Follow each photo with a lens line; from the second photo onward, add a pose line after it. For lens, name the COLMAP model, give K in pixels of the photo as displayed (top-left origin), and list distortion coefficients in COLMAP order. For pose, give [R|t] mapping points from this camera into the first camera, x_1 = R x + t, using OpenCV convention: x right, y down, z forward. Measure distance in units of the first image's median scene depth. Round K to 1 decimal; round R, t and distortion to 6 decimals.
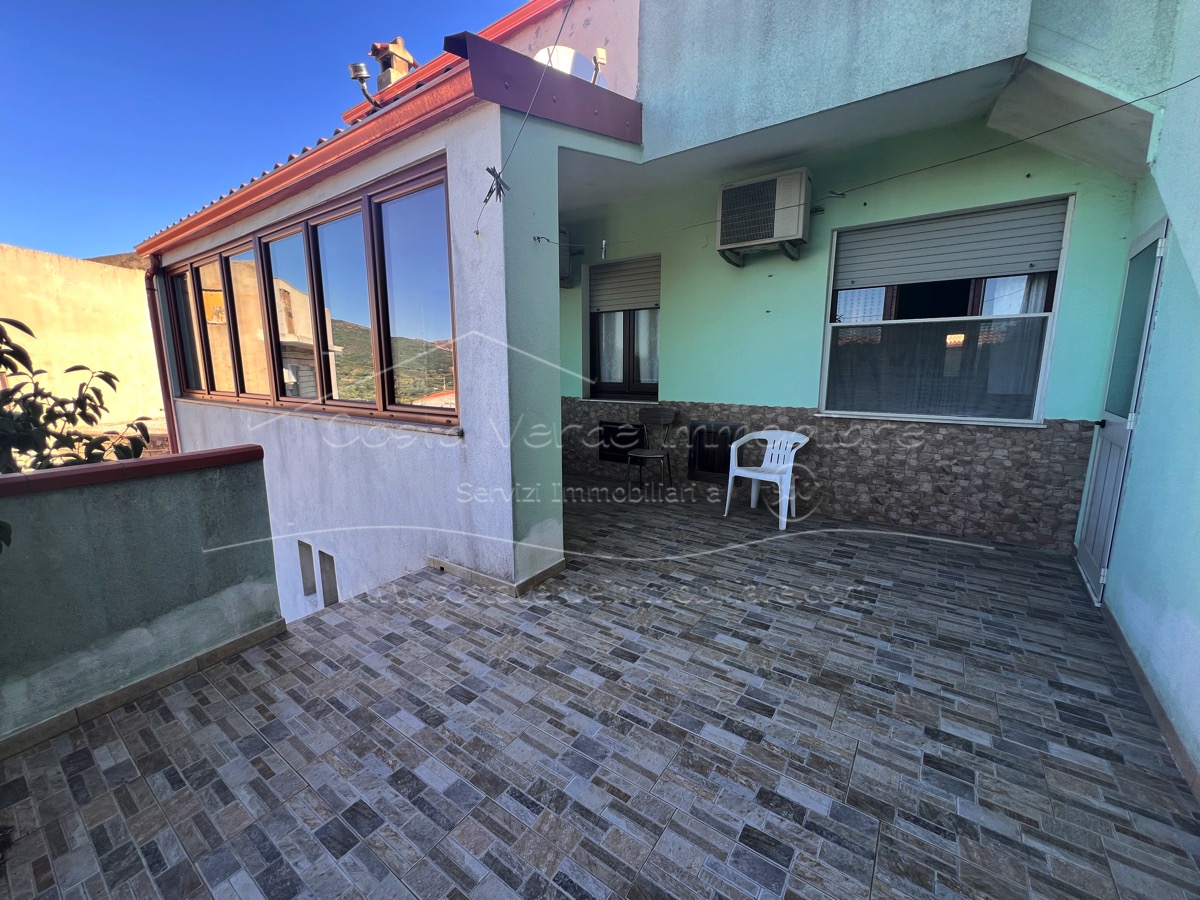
lens RADIAL K [[478.6, 0, 599.5], [0, 478.6, 447.8], [0, 0, 1]] dist [-0.001248, -0.000187]
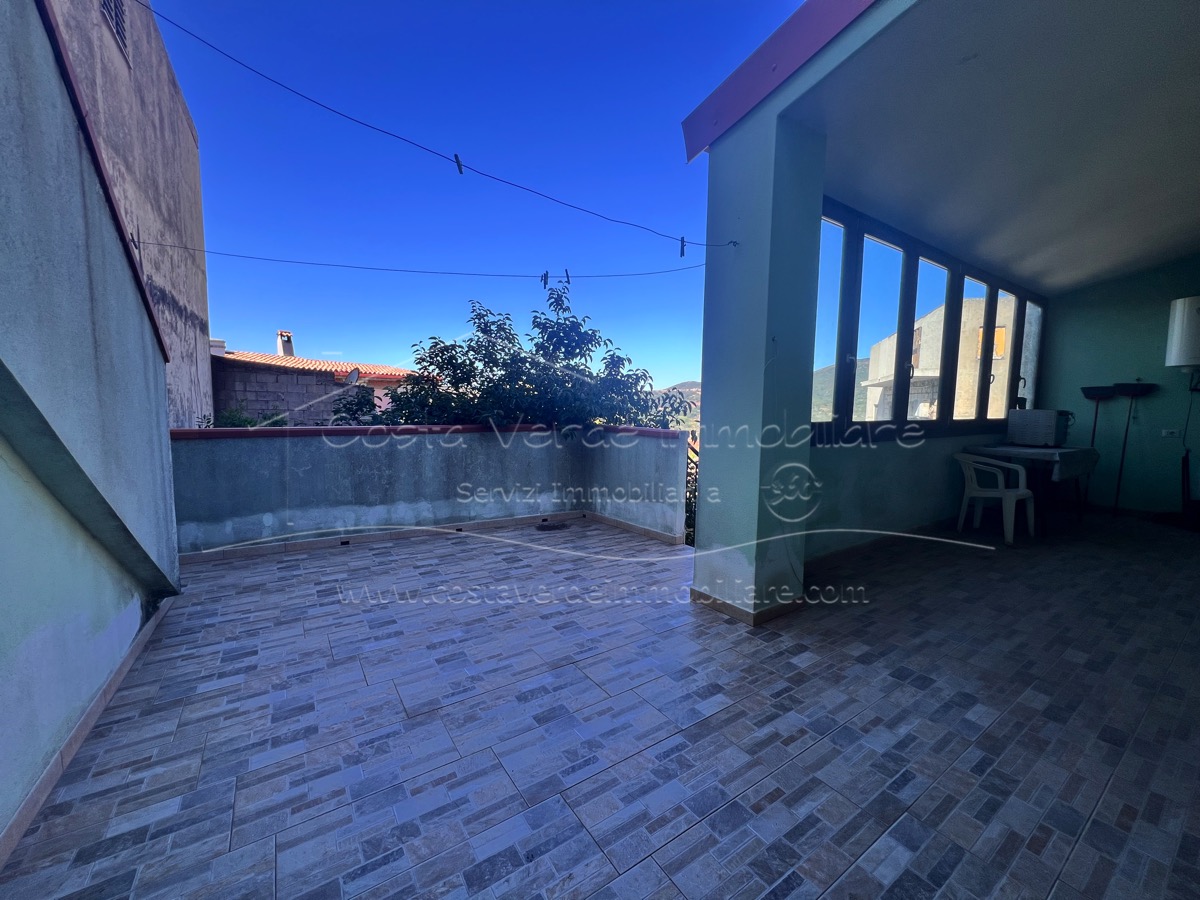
lens RADIAL K [[478.6, 0, 599.4], [0, 478.6, 450.0], [0, 0, 1]] dist [-0.001248, -0.000187]
pose [[-0.349657, 0.089882, -0.932556, 1.201165], [-0.170383, 0.972688, 0.157634, -0.193496], [0.921254, 0.214009, -0.324793, 1.546799]]
